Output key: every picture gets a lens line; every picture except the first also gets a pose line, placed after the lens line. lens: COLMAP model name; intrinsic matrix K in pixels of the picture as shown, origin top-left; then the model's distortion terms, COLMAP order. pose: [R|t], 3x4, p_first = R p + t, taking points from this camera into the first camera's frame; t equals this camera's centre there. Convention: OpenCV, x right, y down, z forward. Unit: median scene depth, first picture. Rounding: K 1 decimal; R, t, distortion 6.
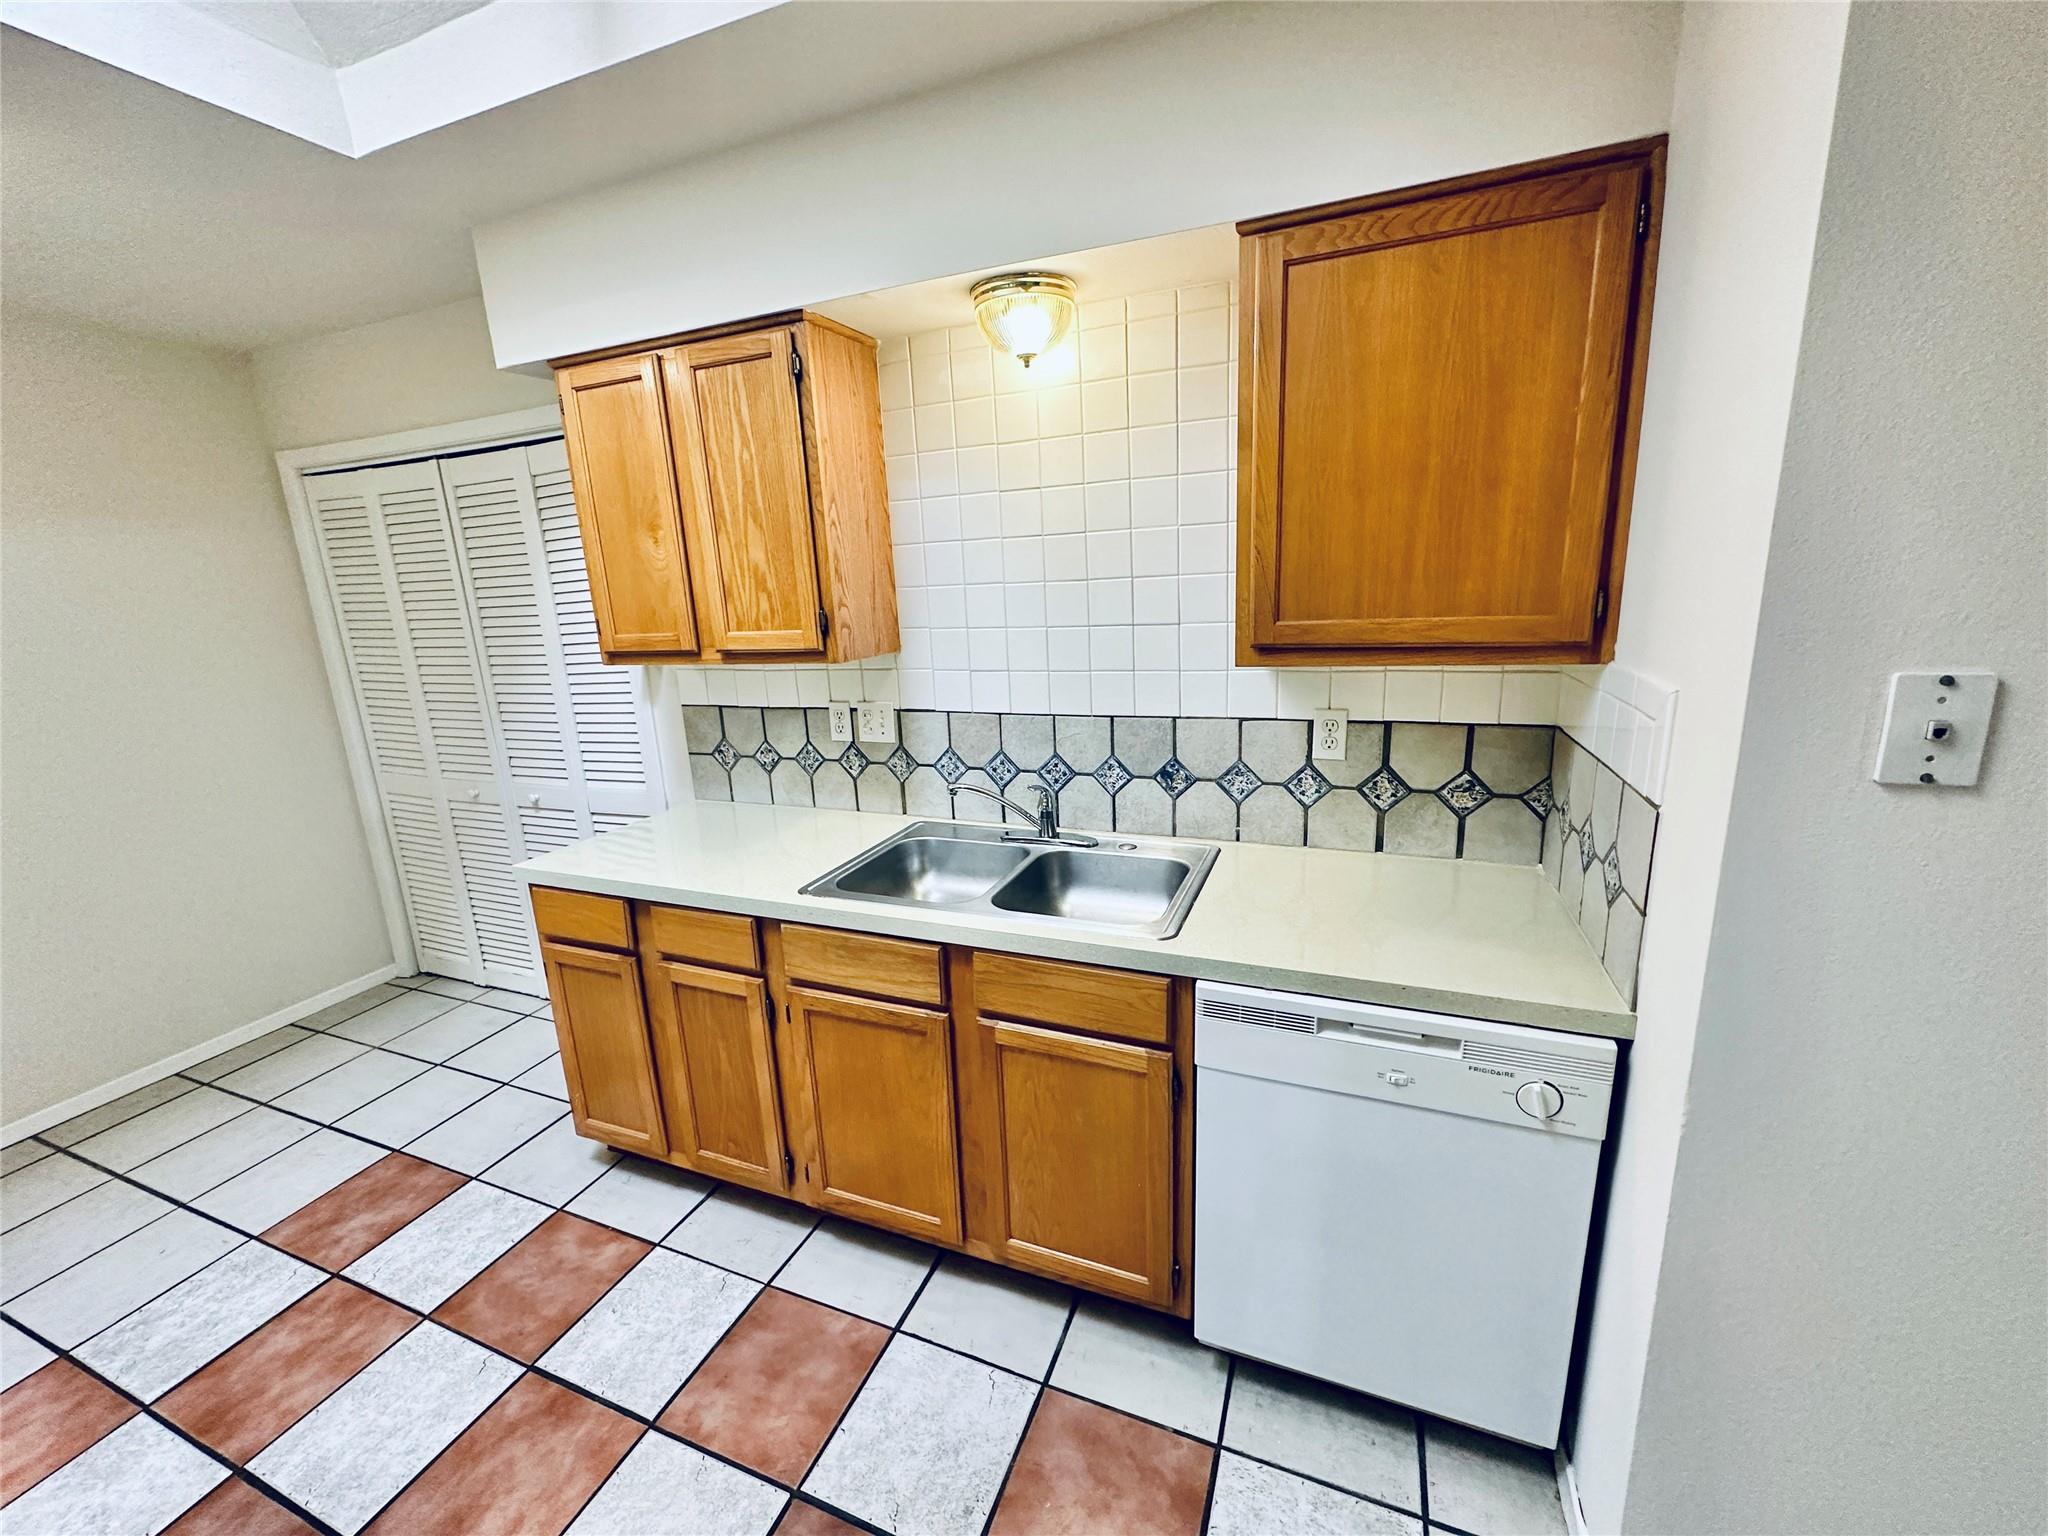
lens RADIAL K [[815.9, 0, 1022.3], [0, 815.9, 767.0], [0, 0, 1]] dist [-0.002439, 0.000608]
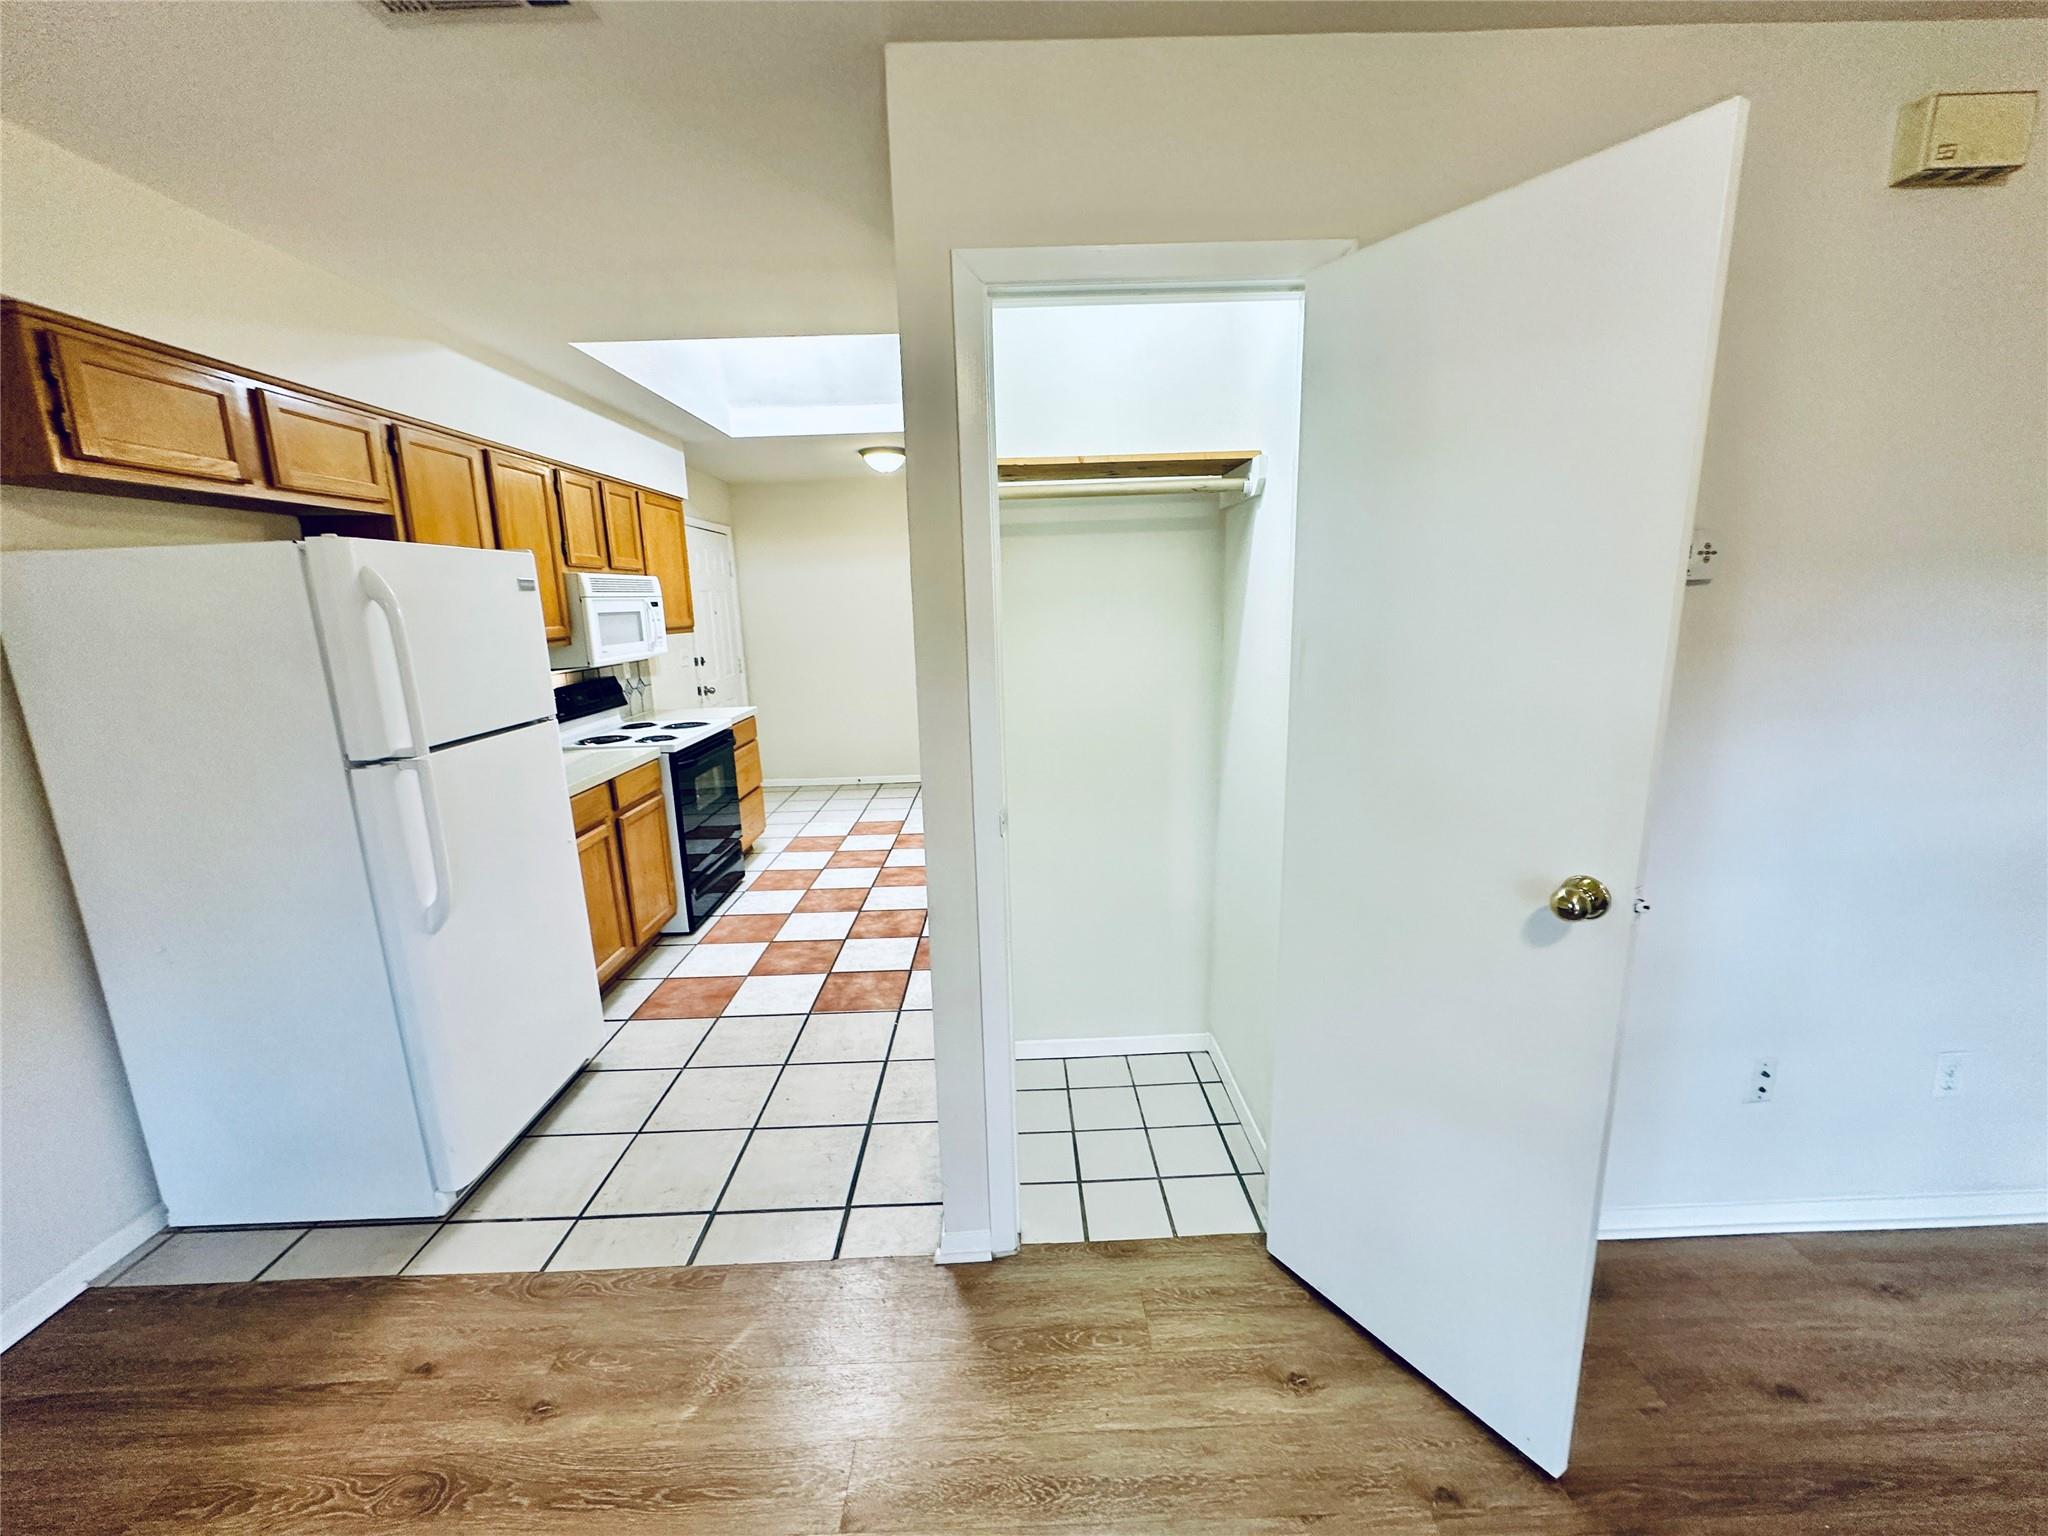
lens RADIAL K [[815.9, 0, 1022.3], [0, 815.9, 767.0], [0, 0, 1]] dist [-0.002439, 0.000608]
pose [[0.391173, 0.222371, -0.893048, 1.906124], [-0.197137, 0.968092, 0.154708, -0.073334], [0.898955, 0.115535, 0.422529, 0.030894]]
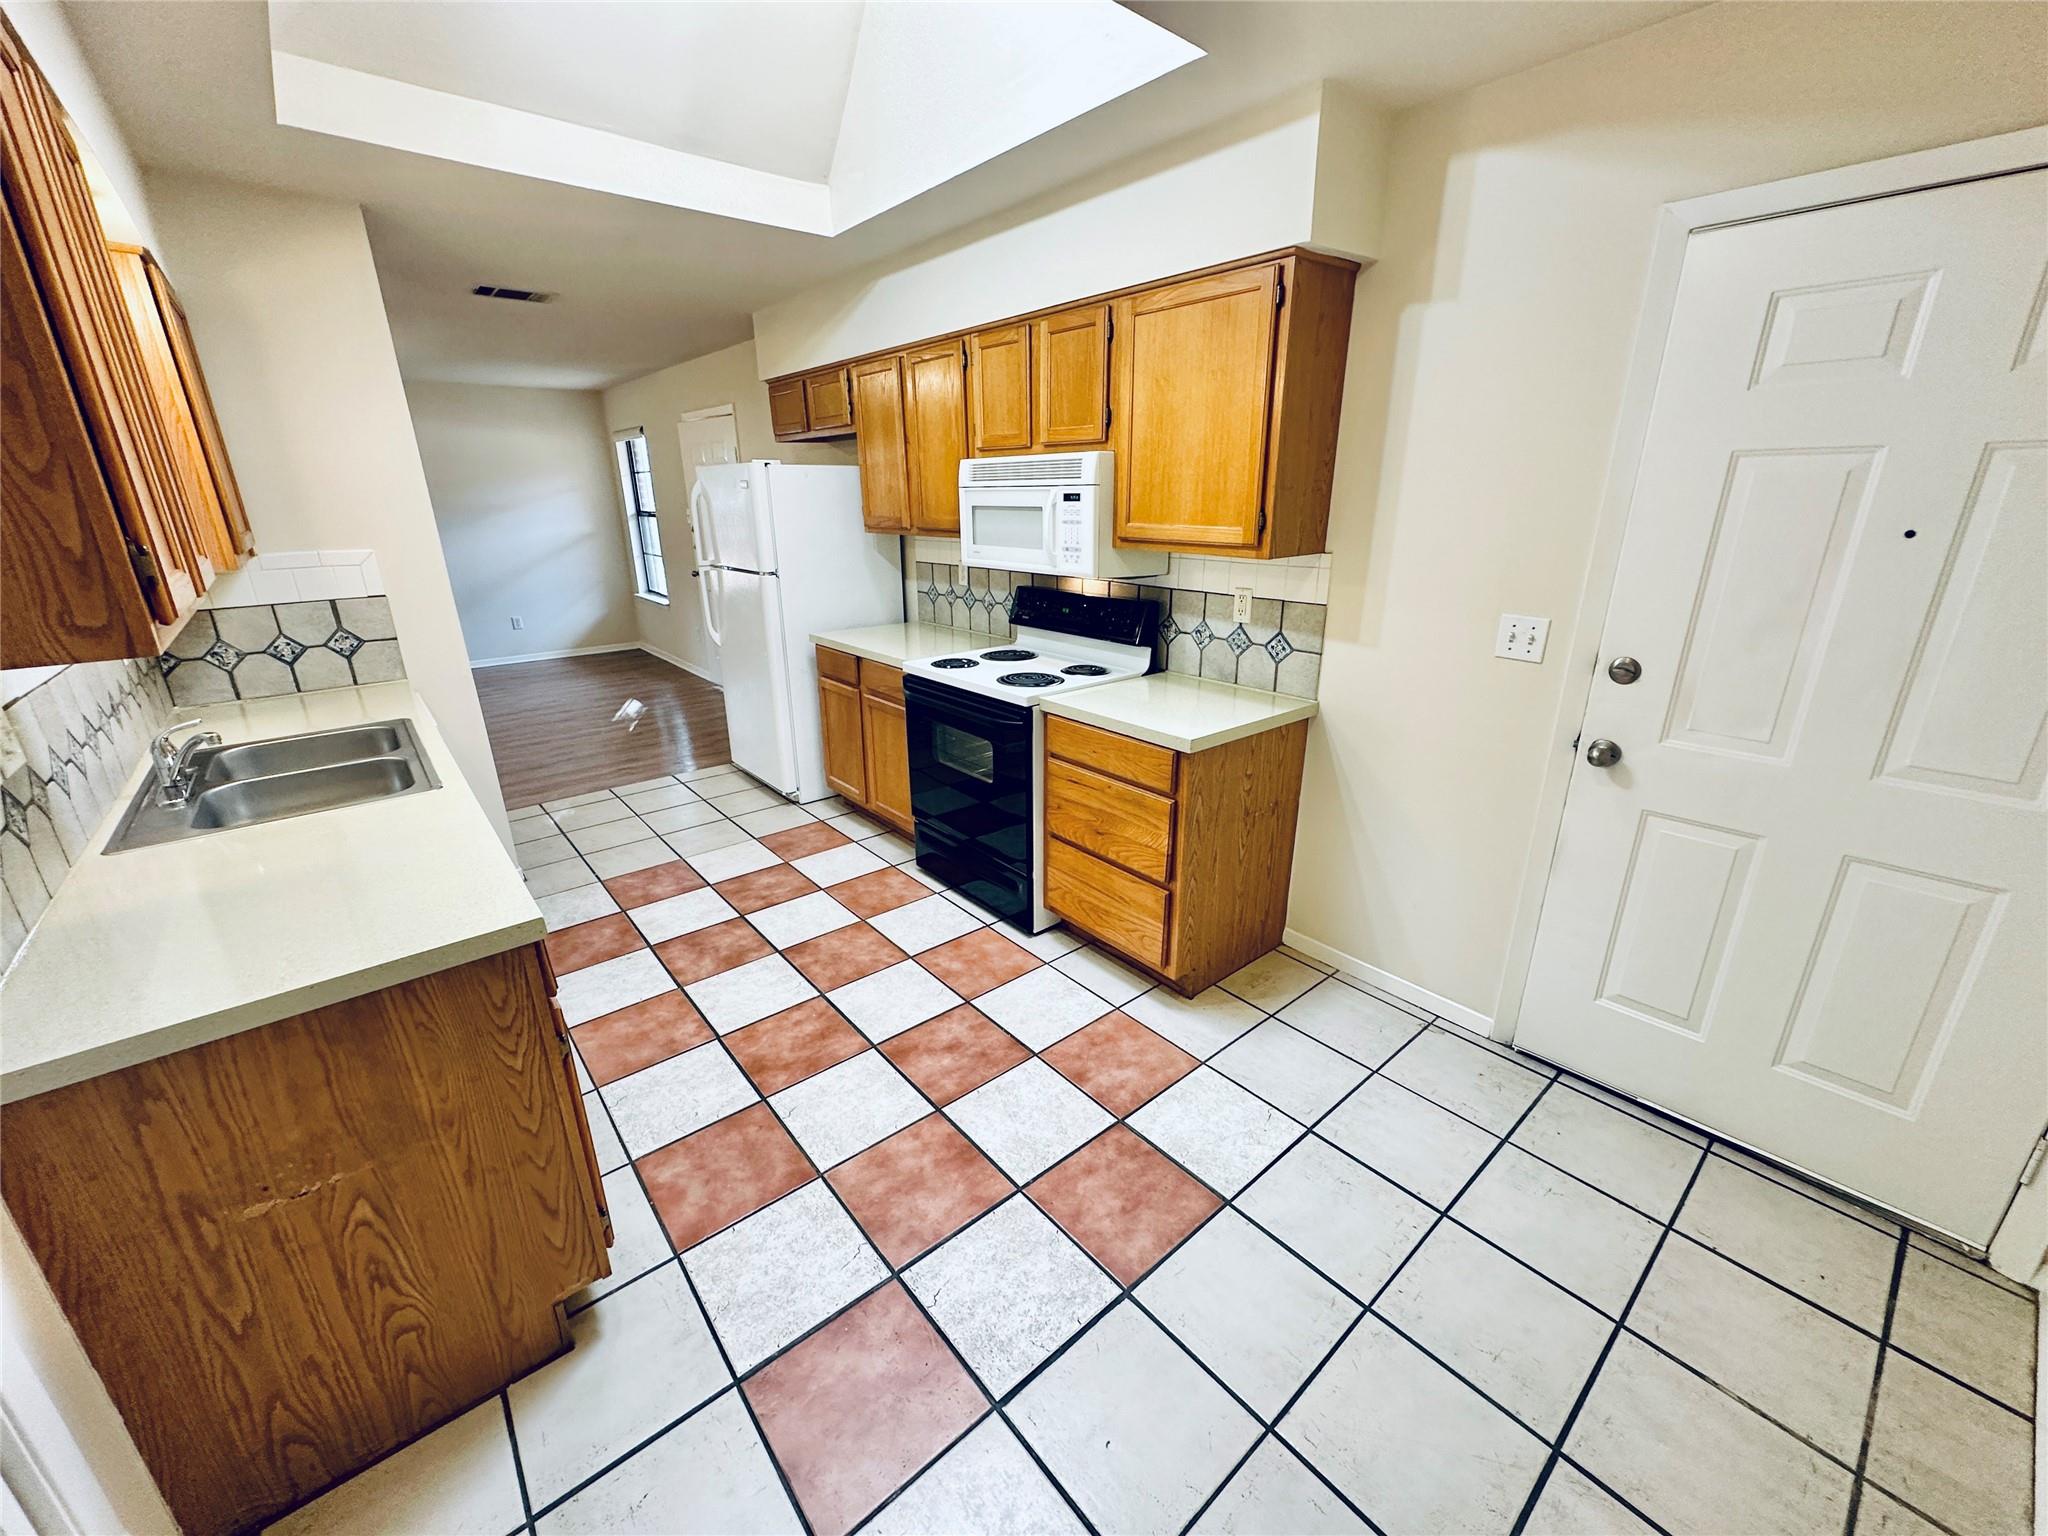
lens RADIAL K [[815.9, 0, 1022.3], [0, 815.9, 767.0], [0, 0, 1]] dist [-0.002439, 0.000608]
pose [[-0.883336, -0.099476, 0.458063, -1.495140], [0.153834, 0.861575, 0.483761, -0.281311], [-0.442778, 0.497789, -0.745757, 1.507694]]
